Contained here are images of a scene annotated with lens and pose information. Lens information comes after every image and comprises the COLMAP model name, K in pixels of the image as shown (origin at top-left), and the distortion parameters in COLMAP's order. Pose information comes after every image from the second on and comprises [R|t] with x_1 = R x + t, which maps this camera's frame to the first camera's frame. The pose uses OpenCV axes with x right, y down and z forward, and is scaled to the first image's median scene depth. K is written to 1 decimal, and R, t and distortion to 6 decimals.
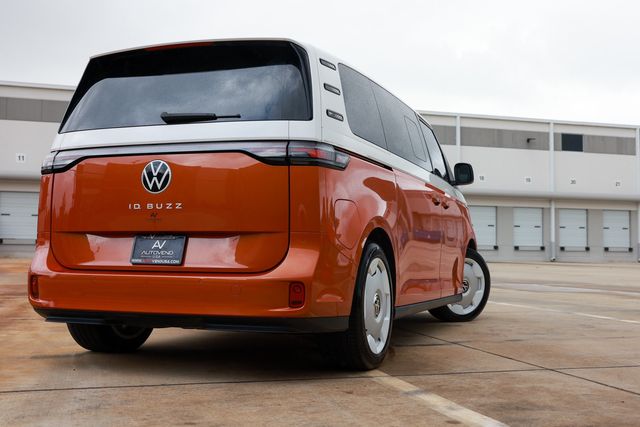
lens RADIAL K [[751.8, 0, 320.0], [0, 751.8, 213.5], [0, 0, 1]] dist [-0.014579, -0.003646]
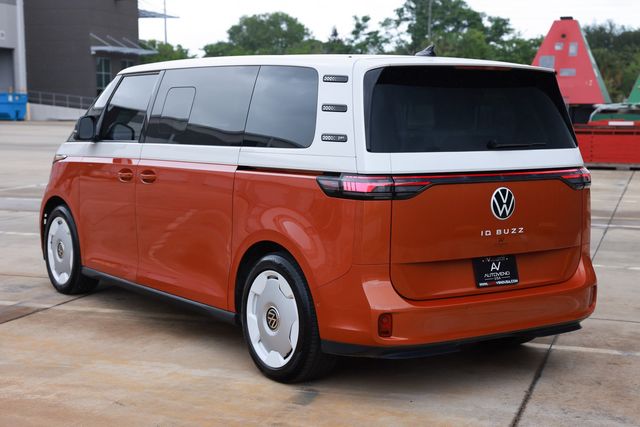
lens RADIAL K [[1036.0, 0, 311.2], [0, 1036.0, 214.3], [0, 0, 1]] dist [0.098516, 0.068504]
pose [[0.570309, -0.092444, 0.816212, -1.557320], [-0.045467, 0.988571, 0.143734, -0.230761], [-0.820171, -0.119083, 0.559588, 0.404801]]
